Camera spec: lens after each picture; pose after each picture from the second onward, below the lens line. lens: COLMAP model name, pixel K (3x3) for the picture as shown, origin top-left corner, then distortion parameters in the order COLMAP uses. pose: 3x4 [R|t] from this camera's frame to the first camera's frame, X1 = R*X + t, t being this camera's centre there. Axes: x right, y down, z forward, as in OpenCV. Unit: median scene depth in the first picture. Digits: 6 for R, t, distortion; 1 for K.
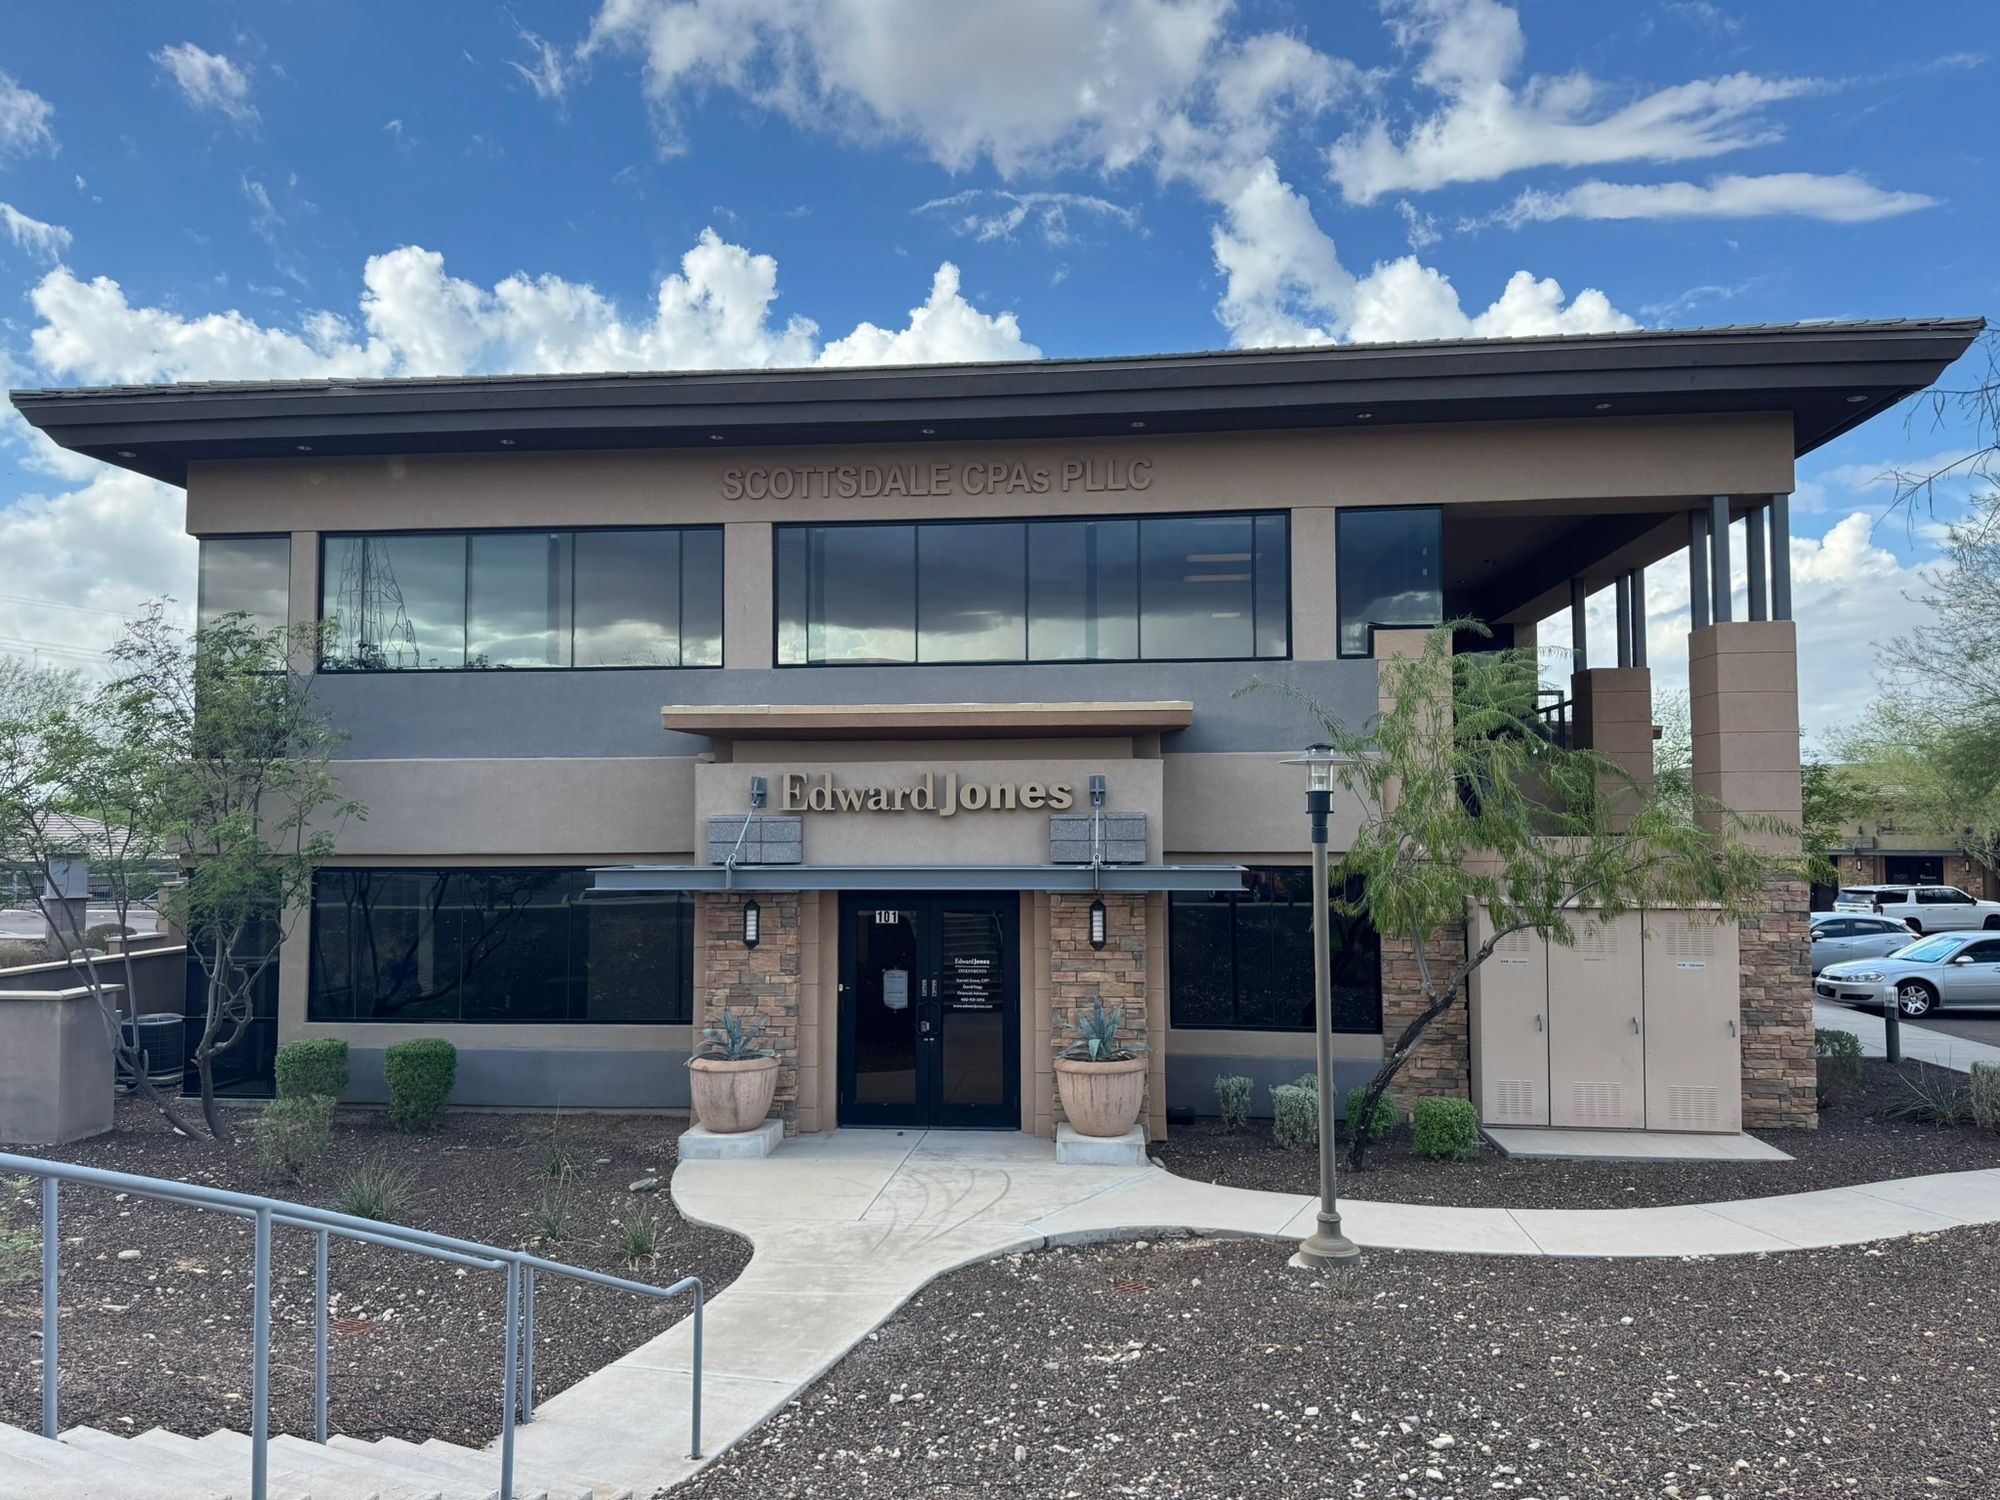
lens RADIAL K [[1412.0, 0, 1000.0], [0, 1412.0, 750.0], [0, 0, 1]] dist [0.168053, -0.289663]
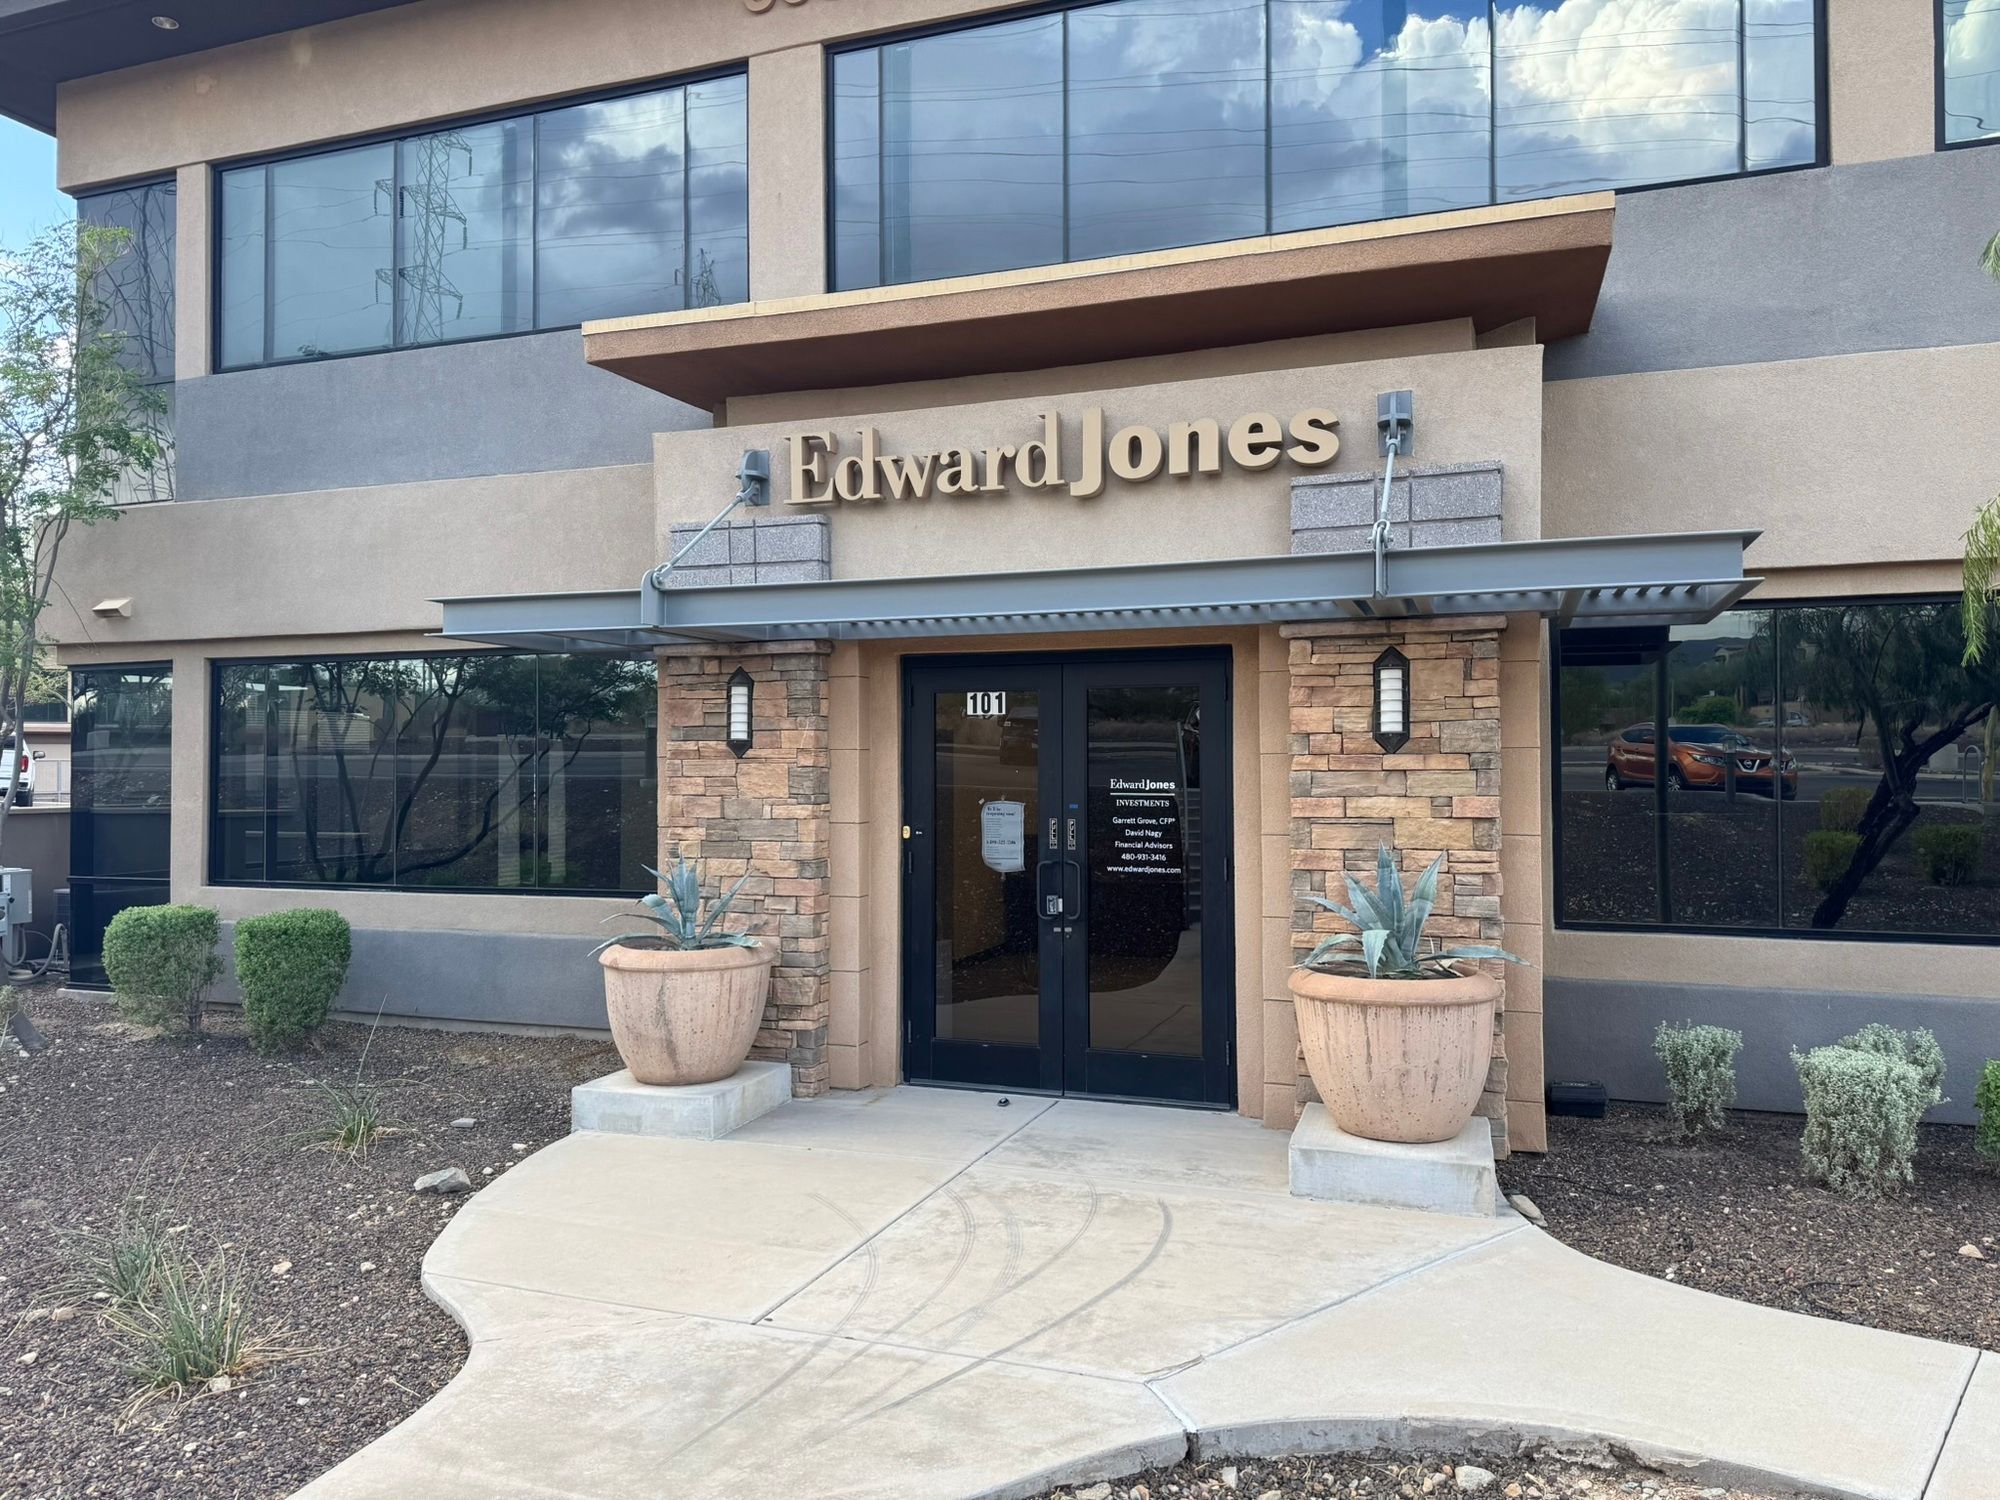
lens RADIAL K [[1412.0, 0, 1000.0], [0, 1412.0, 750.0], [0, 0, 1]] dist [0.168053, -0.289663]
pose [[0.970455, -0.003855, -0.241251, 0.056328], [0.013662, 0.999146, 0.038991, 0.118308], [0.240895, -0.041135, 0.969679, 0.495435]]
